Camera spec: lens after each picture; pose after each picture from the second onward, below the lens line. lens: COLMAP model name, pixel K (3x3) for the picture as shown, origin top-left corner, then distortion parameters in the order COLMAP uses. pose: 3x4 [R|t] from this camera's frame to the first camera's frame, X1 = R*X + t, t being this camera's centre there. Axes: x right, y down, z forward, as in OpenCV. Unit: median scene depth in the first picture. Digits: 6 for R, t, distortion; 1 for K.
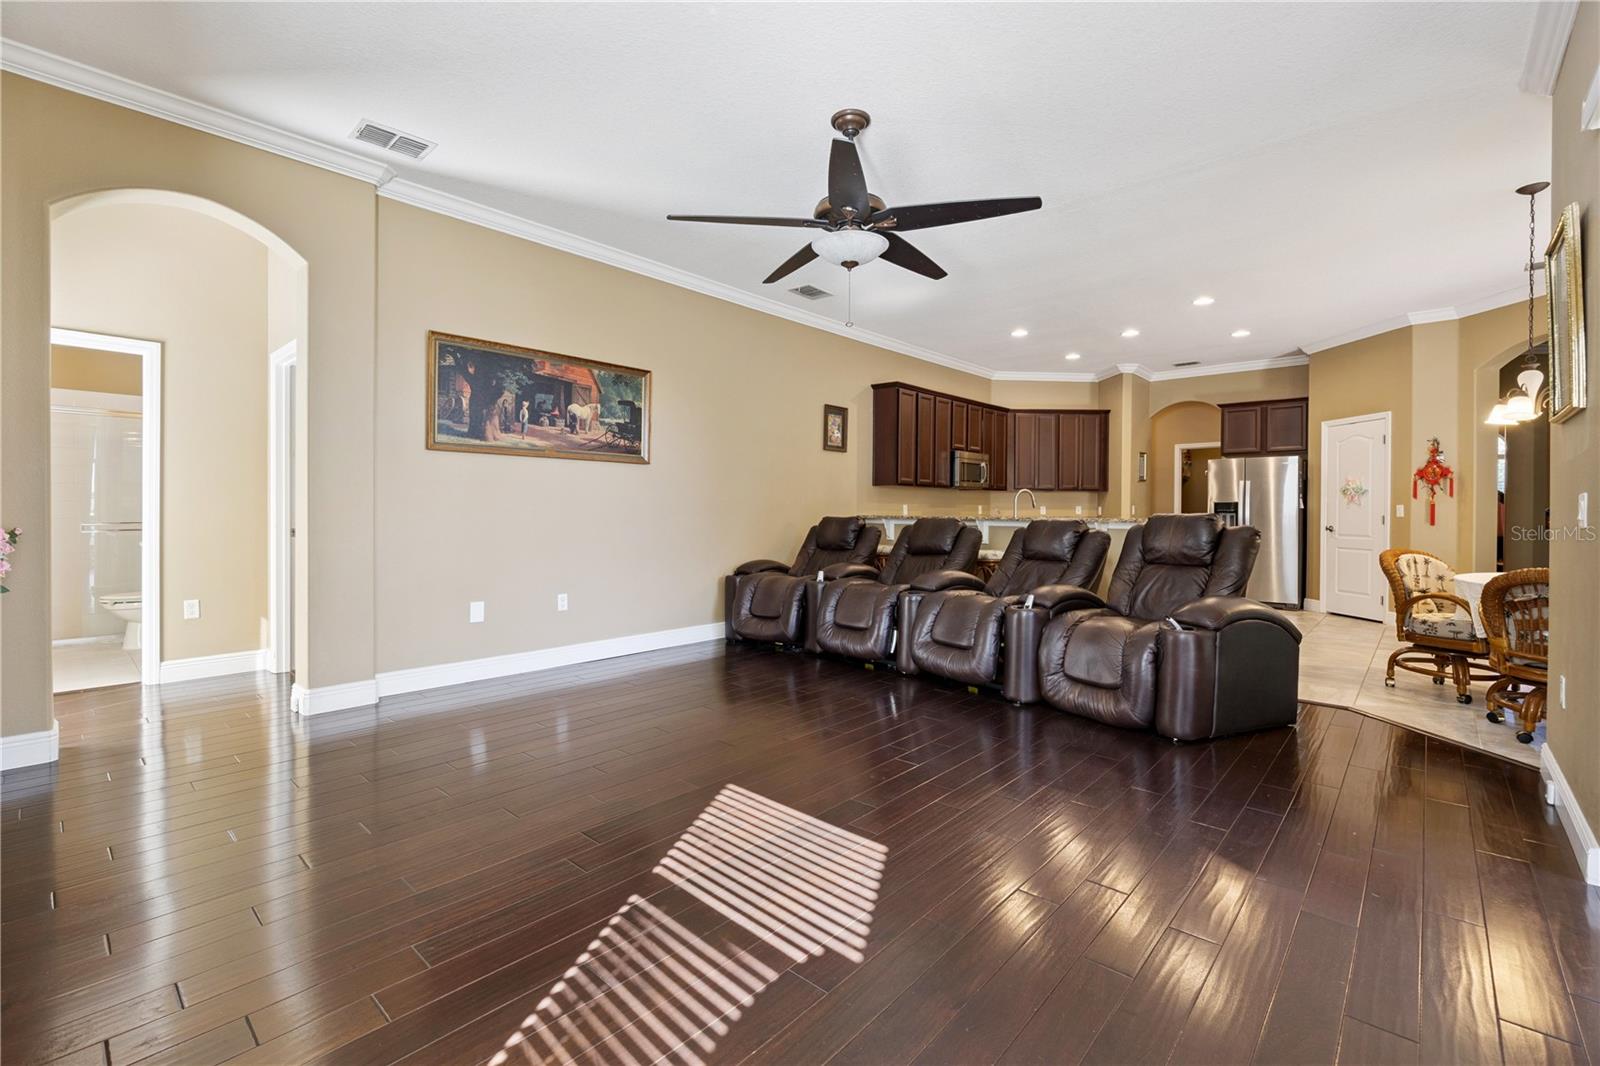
lens RADIAL K [[696.6, 0, 780.9], [0, 696.6, 515.4], [0, 0, 1]] dist [-0.013192, 0.000831]
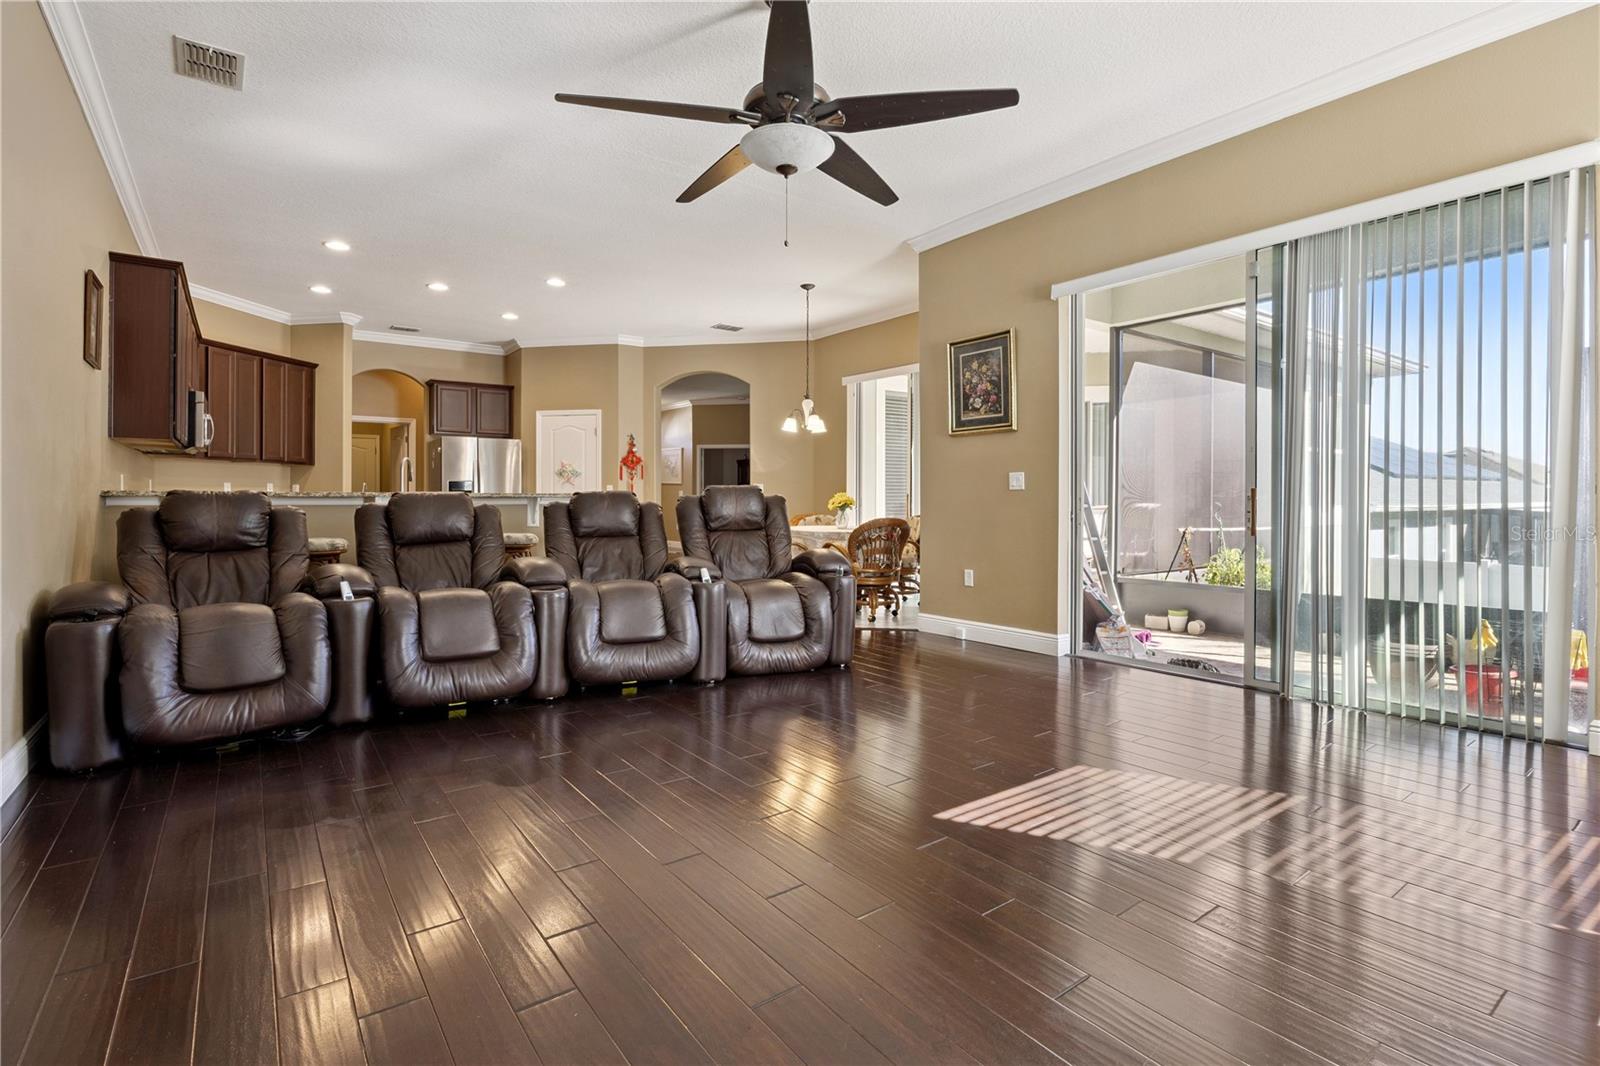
lens RADIAL K [[756.6, 0, 794.1], [0, 756.6, 494.8], [0, 0, 1]] dist [-0.002041, 0.000158]
pose [[0.186694, 0.002374, 0.982415, -0.335506], [0.010022, 0.999940, -0.004321, 0.010026], [-0.982367, 0.010652, 0.186659, 0.355649]]
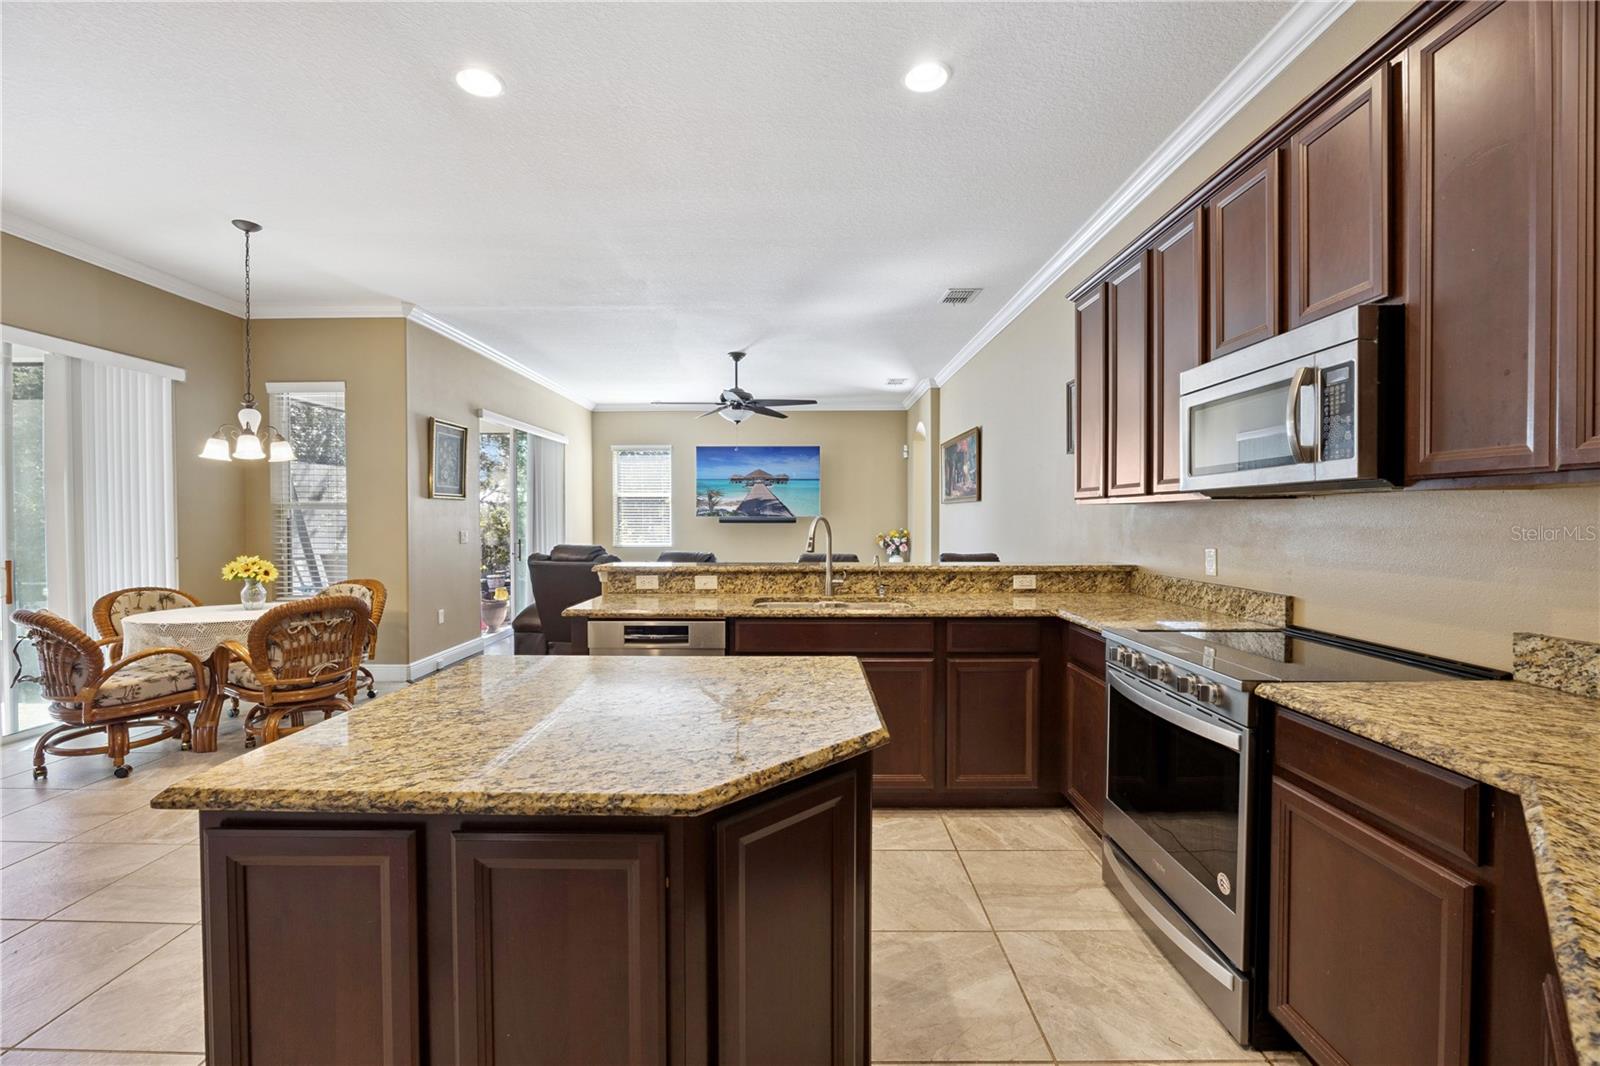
lens RADIAL K [[674.2, 0, 800.0], [0, 674.2, 533.0], [0, 0, 1]] dist [-0.000569, -0.000048]
pose [[-0.729907, 0.011094, -0.683457, 0.598410], [-0.008324, 0.999650, 0.025116, -0.031745], [0.683496, 0.024021, -0.729559, 1.153910]]
